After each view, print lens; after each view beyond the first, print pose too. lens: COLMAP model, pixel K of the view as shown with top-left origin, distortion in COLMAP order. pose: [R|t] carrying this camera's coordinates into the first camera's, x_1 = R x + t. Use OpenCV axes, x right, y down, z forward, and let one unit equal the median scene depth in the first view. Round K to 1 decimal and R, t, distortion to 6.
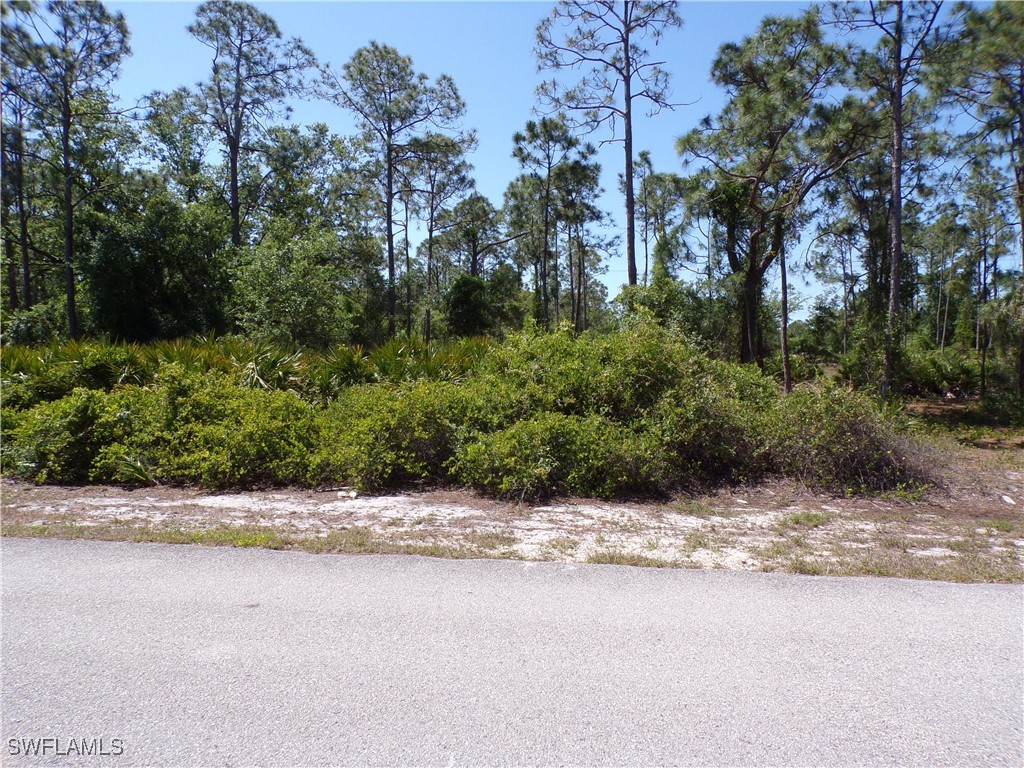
lens RADIAL K [[692.5, 0, 512.7], [0, 692.5, 384.5], [0, 0, 1]] dist [-0.017942, 0.020026]
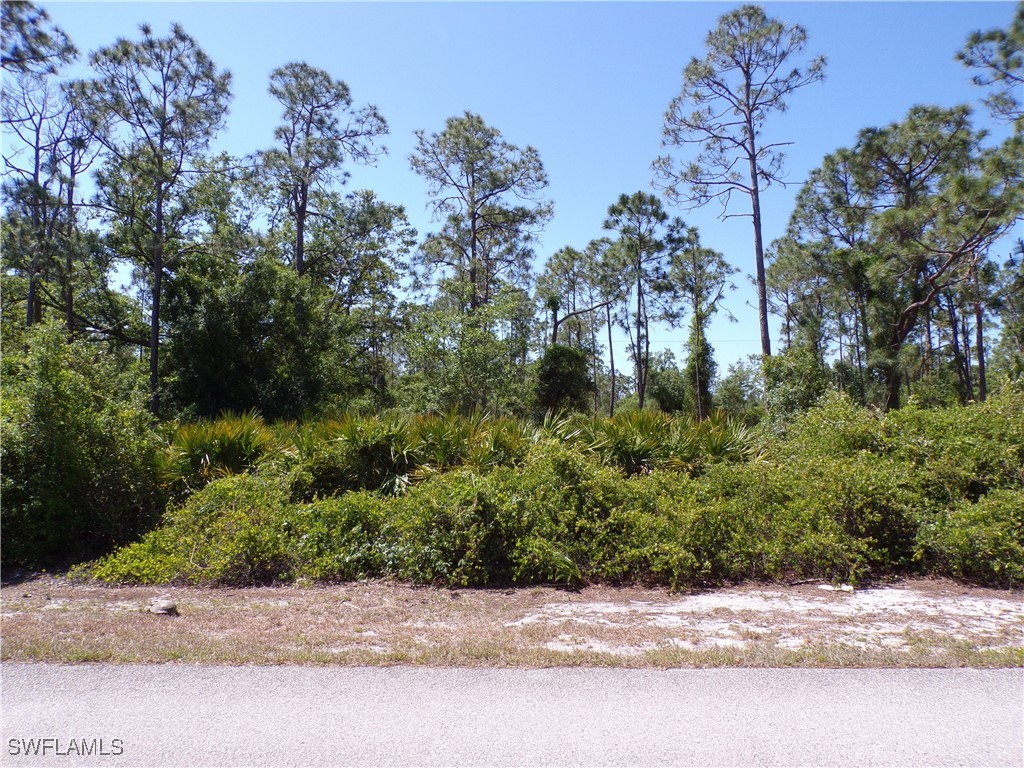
lens RADIAL K [[692.5, 0, 512.3], [0, 692.5, 379.7], [0, 0, 1]] dist [-0.017942, 0.020026]
pose [[0.993563, 0.002961, 0.113238, -0.243934], [0.009195, 0.994251, -0.106681, -0.005284], [-0.112903, 0.107035, 0.987824, 0.047479]]
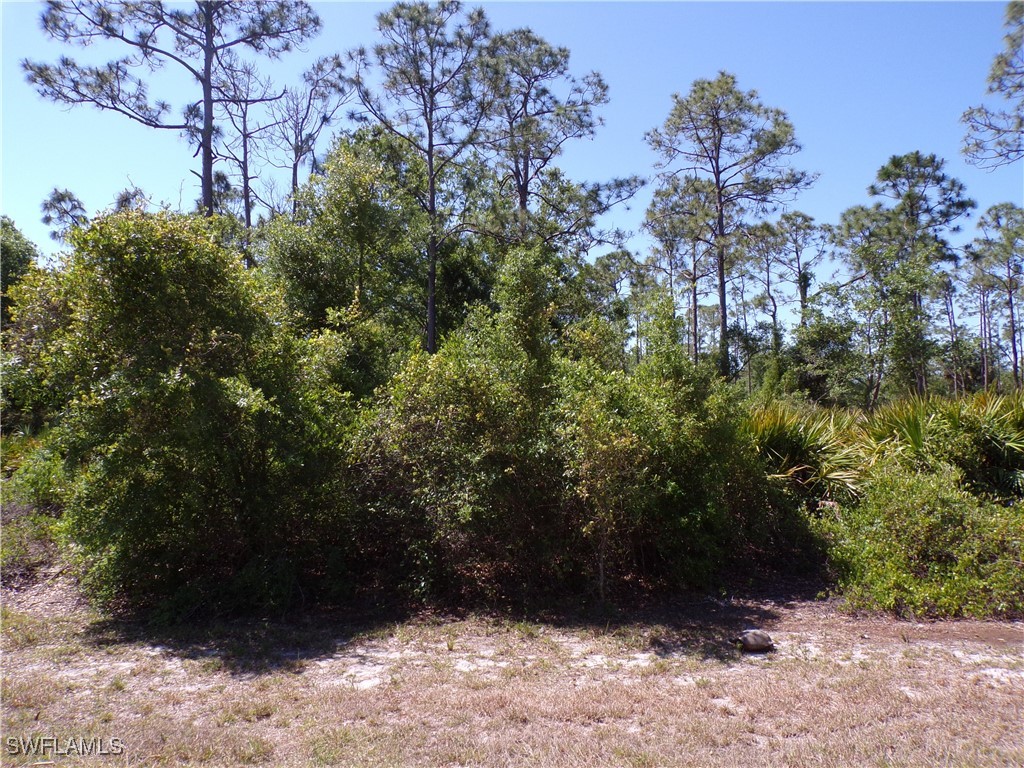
lens RADIAL K [[692.5, 0, 510.1], [0, 692.5, 384.6], [0, 0, 1]] dist [-0.017942, 0.020026]
pose [[0.998531, -0.020640, 0.050104, -0.519978], [0.024970, 0.995860, -0.087408, -0.011524], [-0.048092, 0.088530, 0.994912, 0.138156]]
